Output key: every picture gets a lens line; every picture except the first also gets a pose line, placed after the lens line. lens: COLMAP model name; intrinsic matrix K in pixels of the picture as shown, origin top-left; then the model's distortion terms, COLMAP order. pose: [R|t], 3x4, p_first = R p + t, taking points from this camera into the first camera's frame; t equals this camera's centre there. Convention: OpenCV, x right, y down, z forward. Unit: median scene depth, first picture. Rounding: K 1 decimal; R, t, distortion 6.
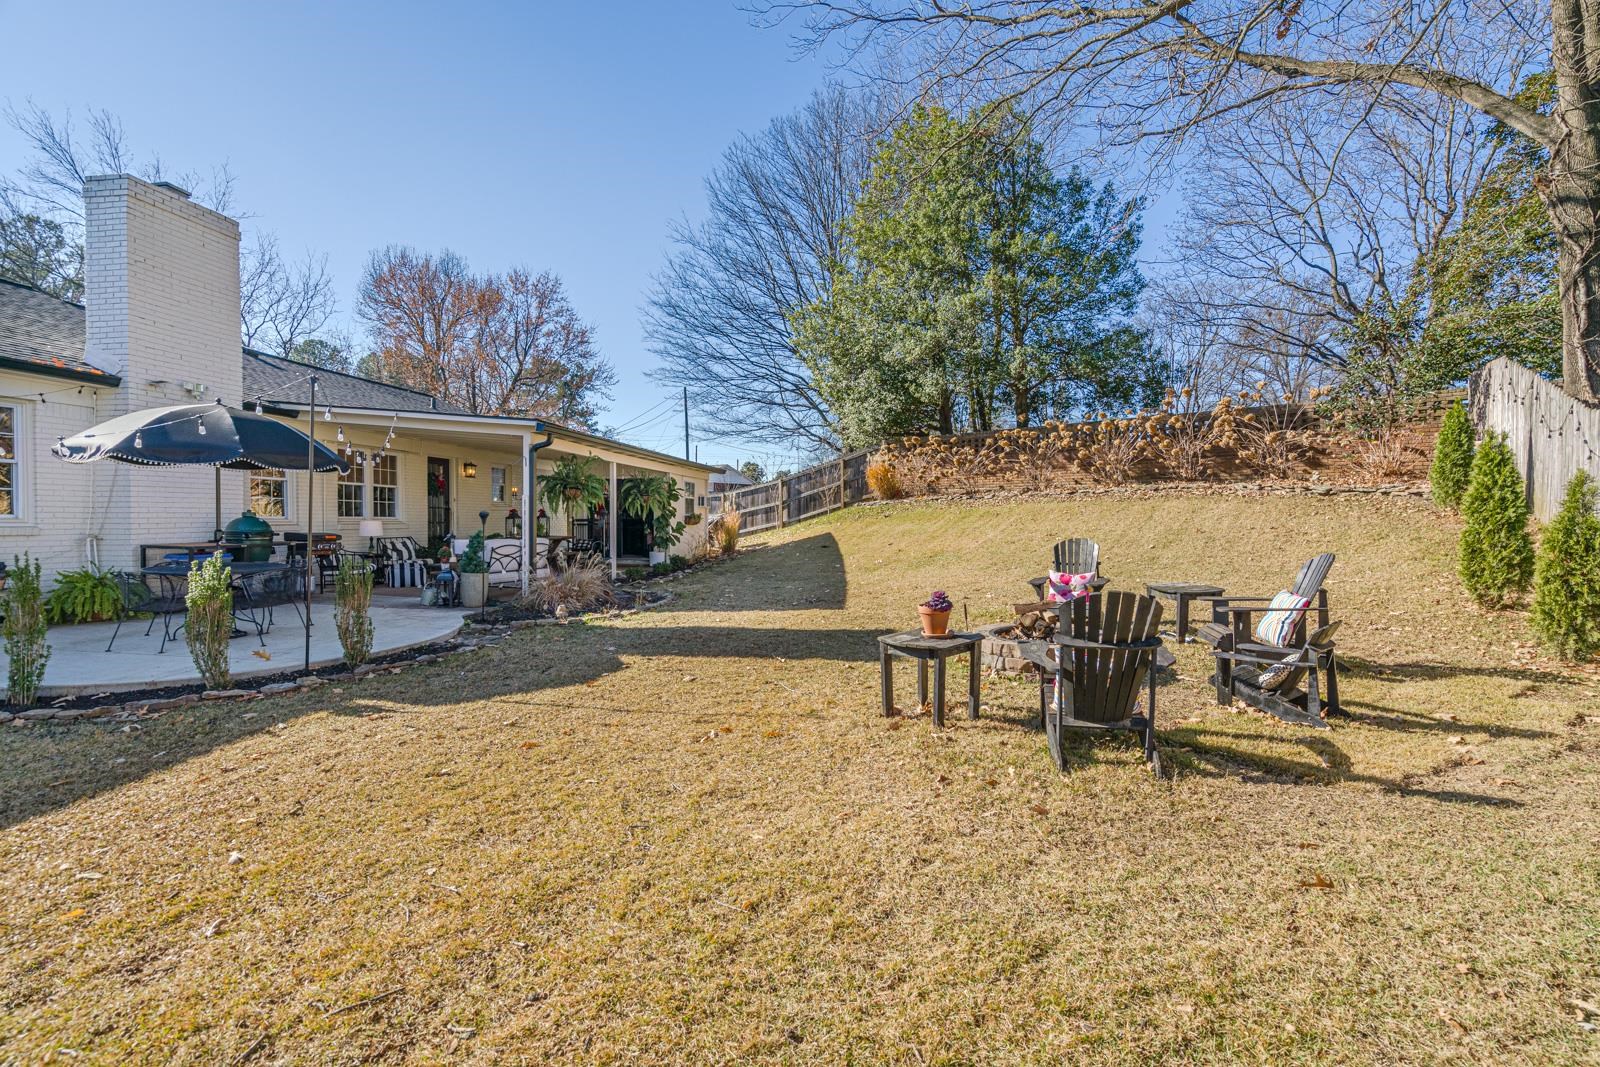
lens RADIAL K [[724.0, 0, 812.0], [0, 724.0, 534.7], [0, 0, 1]] dist [0.001455, 0.000304]
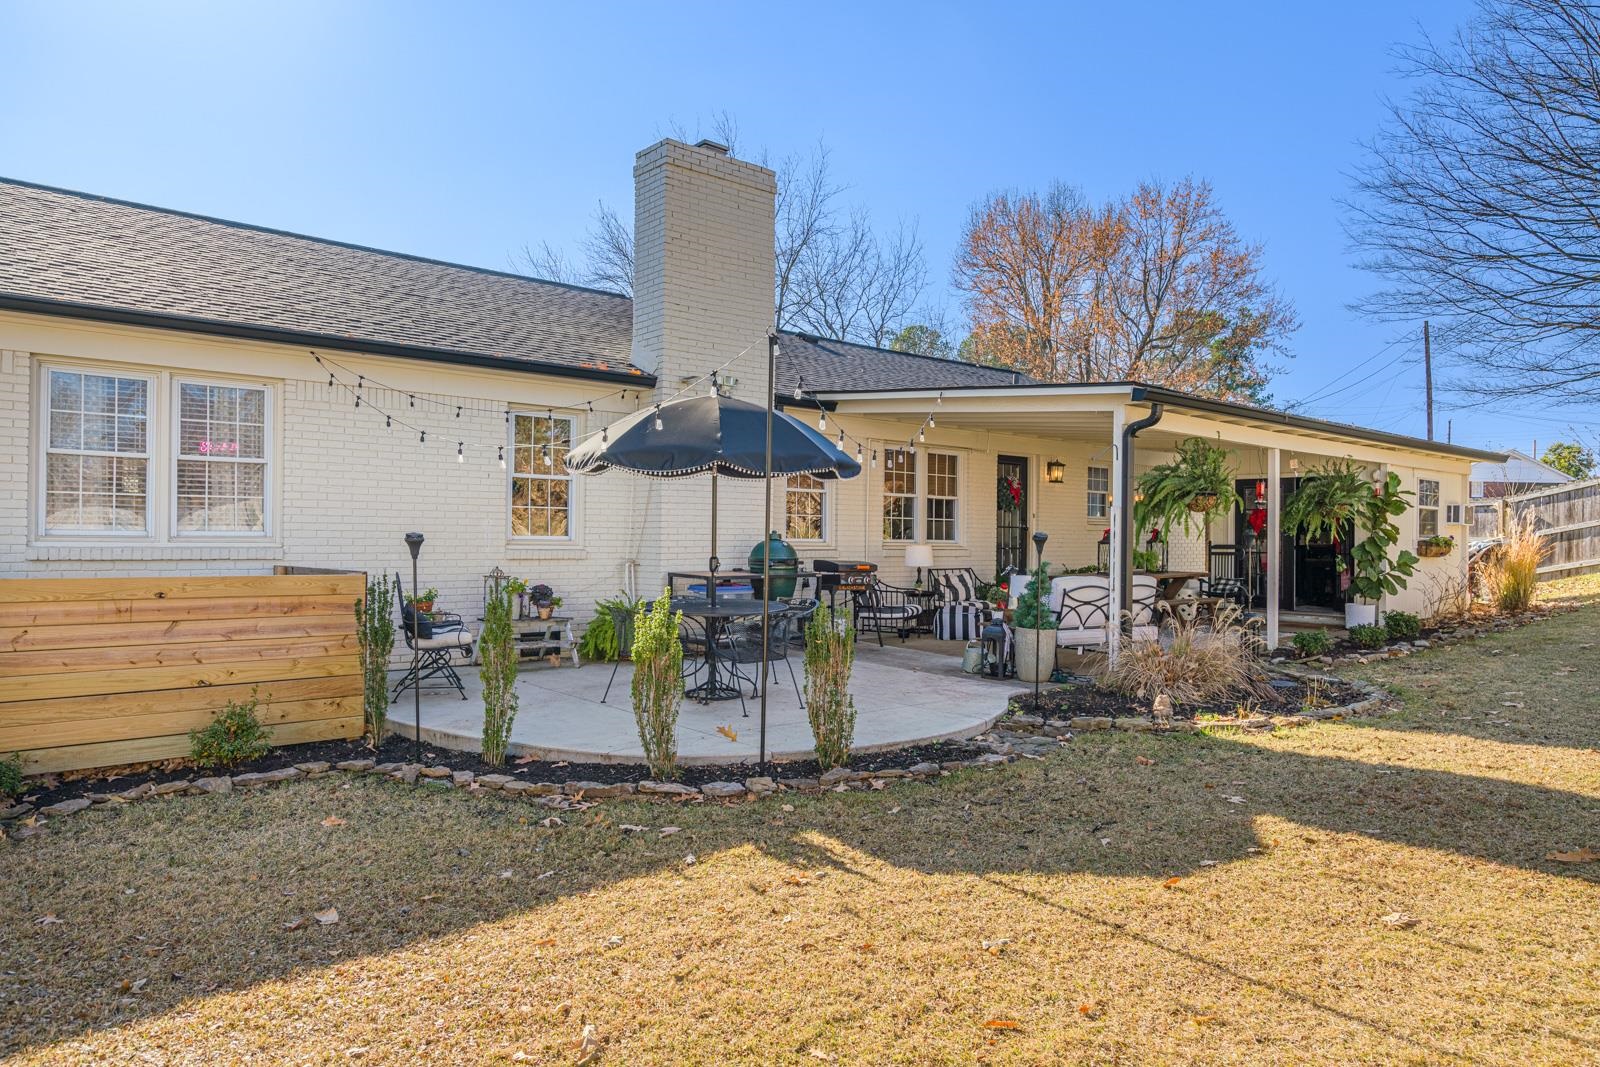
lens RADIAL K [[1041.5, 0, 800.0], [0, 1041.5, 525.5], [0, 0, 1]] dist [0.007511, 0.001090]
pose [[0.755202, -0.004105, -0.655479, -0.013114], [-0.021105, 0.999310, -0.030575, -0.004590], [0.655152, 0.036924, 0.754594, 0.127164]]
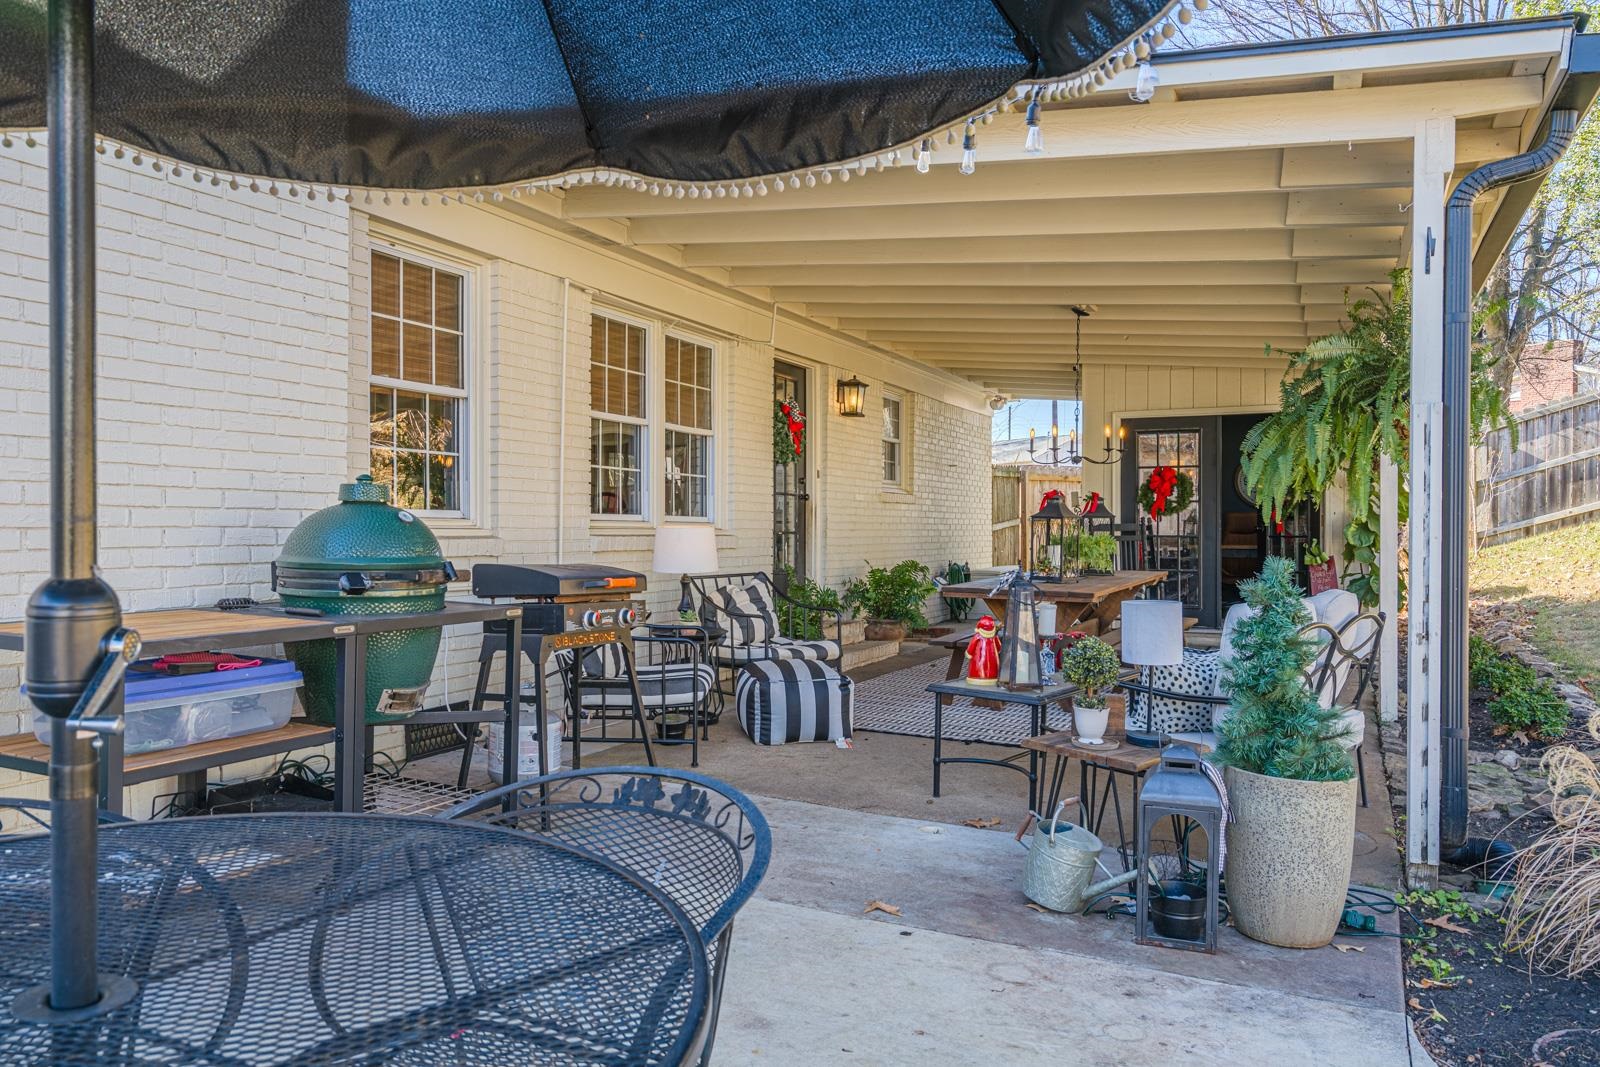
lens RADIAL K [[1126.5, 0, 800.0], [0, 1126.5, 533.5], [0, 0, 1]] dist [0.002187, 0.000687]
pose [[0.956180, 0.001483, -0.292776, -0.398087], [-0.007059, 0.999813, -0.017989, -0.006615], [0.292694, 0.019268, 0.956012, 0.515220]]
